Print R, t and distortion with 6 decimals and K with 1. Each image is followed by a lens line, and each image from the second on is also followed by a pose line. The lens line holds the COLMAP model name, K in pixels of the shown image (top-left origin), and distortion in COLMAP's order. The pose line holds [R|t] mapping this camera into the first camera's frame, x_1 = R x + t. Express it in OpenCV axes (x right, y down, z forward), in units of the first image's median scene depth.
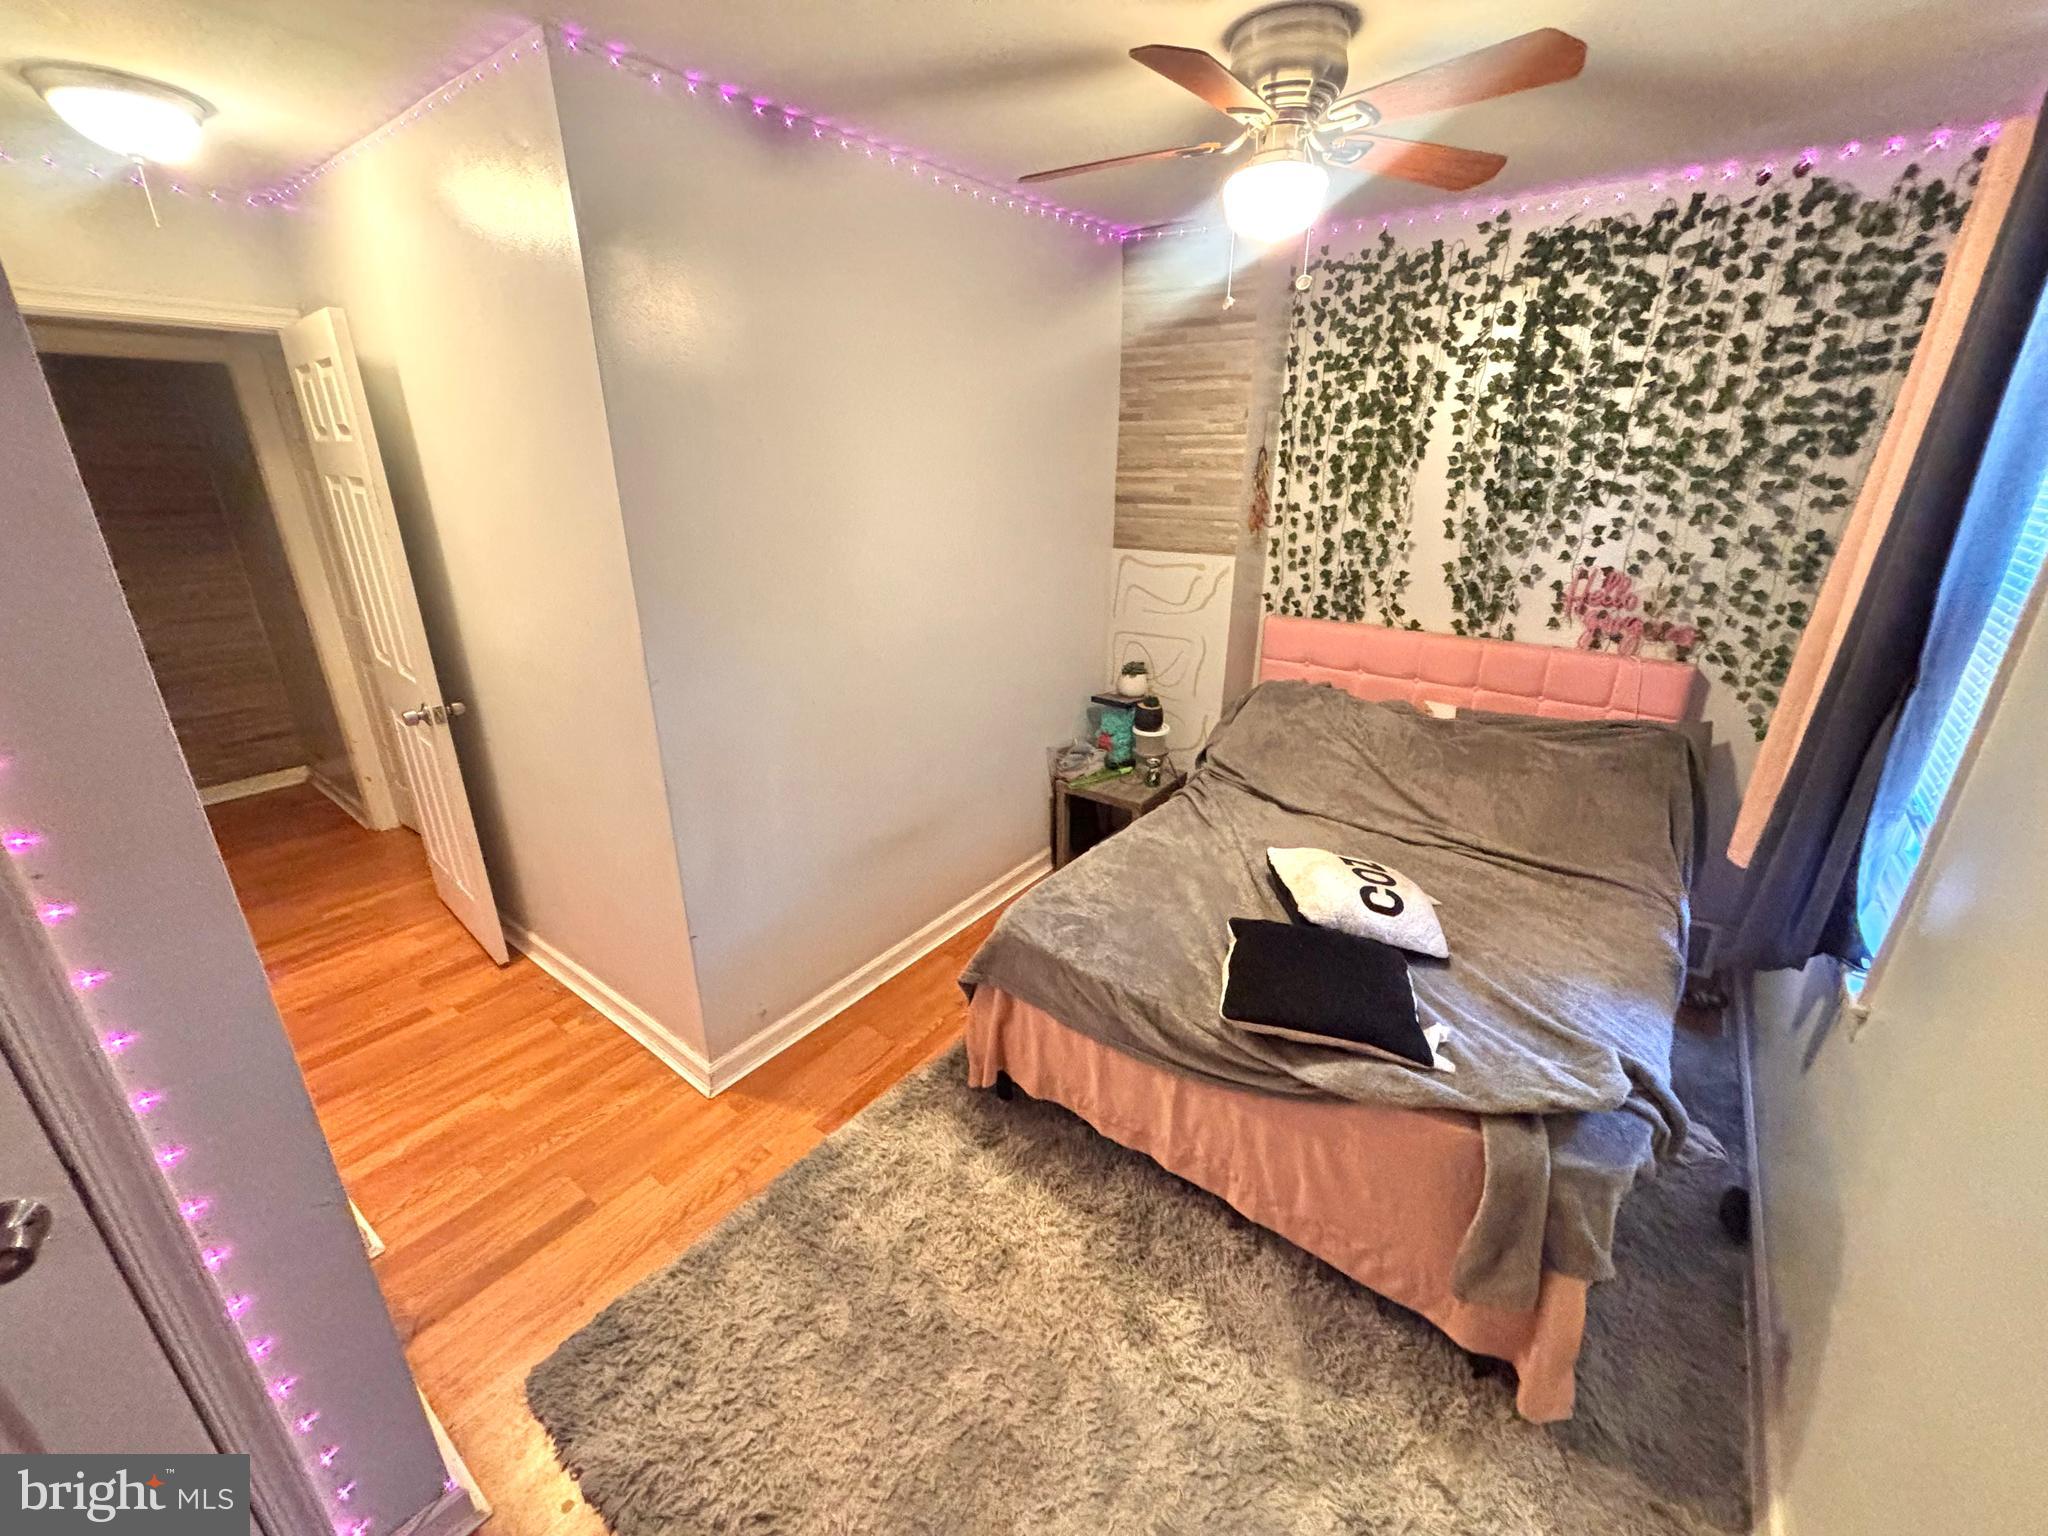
lens RADIAL K [[832.6, 0, 1021.2], [0, 832.6, 765.7], [0, 0, 1]] dist [0.001132, 0.000525]
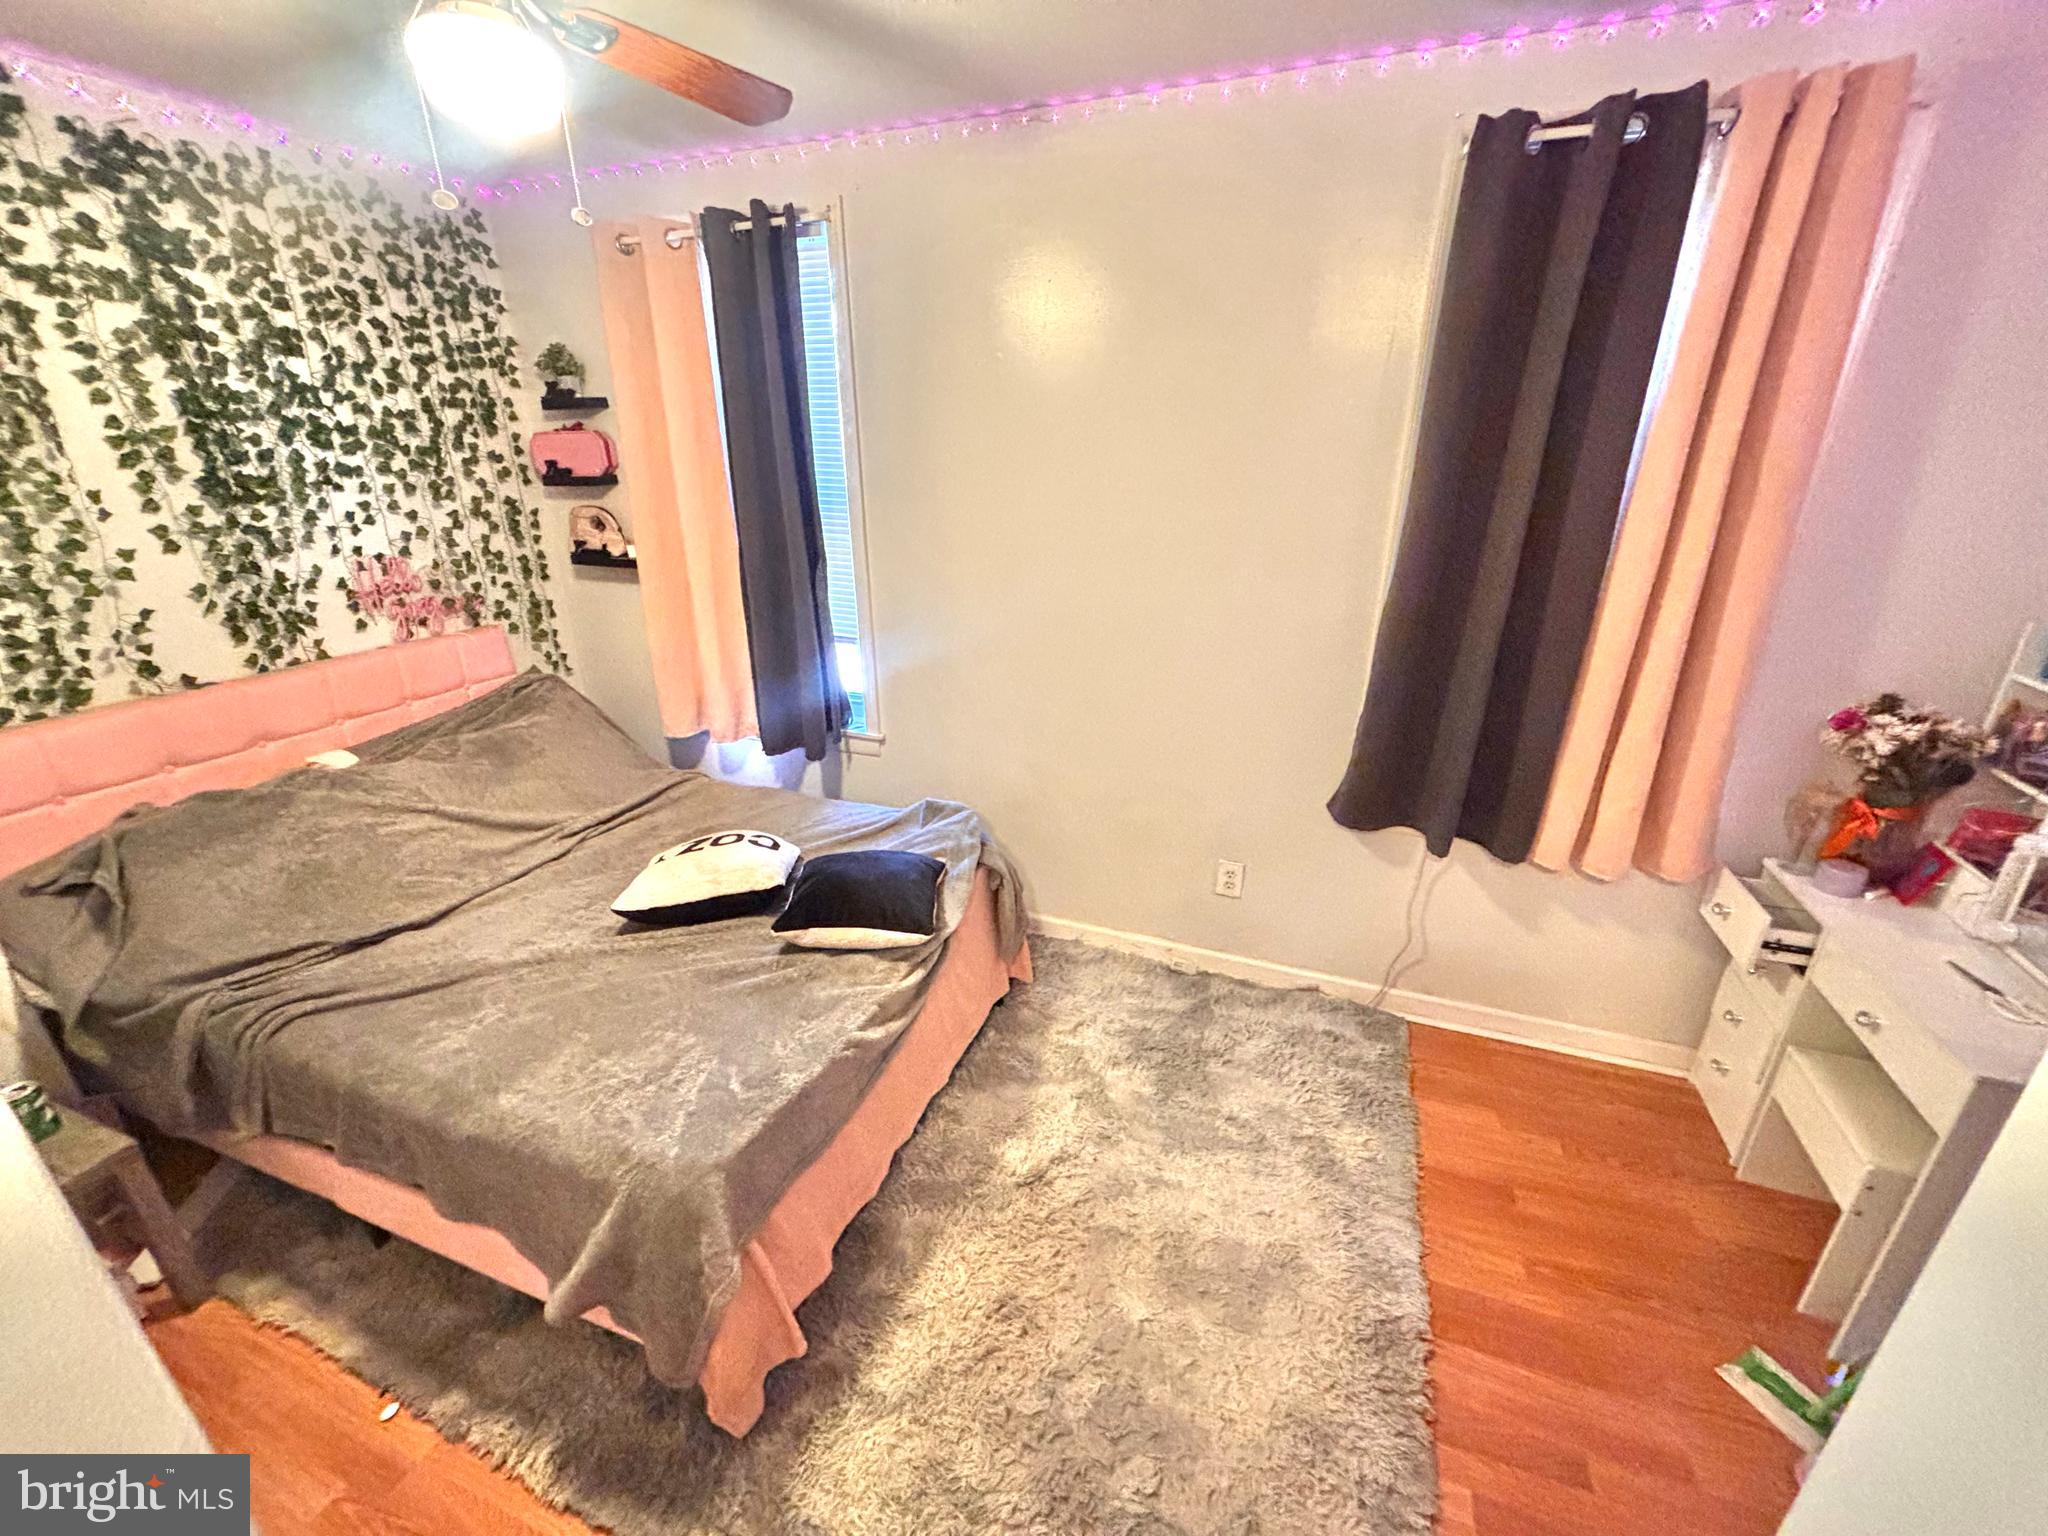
lens RADIAL K [[832.6, 0, 1024.3], [0, 832.6, 763.6], [0, 0, 1]] dist [0.001132, 0.000525]
pose [[-0.294832, -0.347186, 0.890245, -0.450014], [0.341134, 0.832021, 0.437457, -0.213251], [-0.892581, 0.432669, -0.126869, 0.595769]]
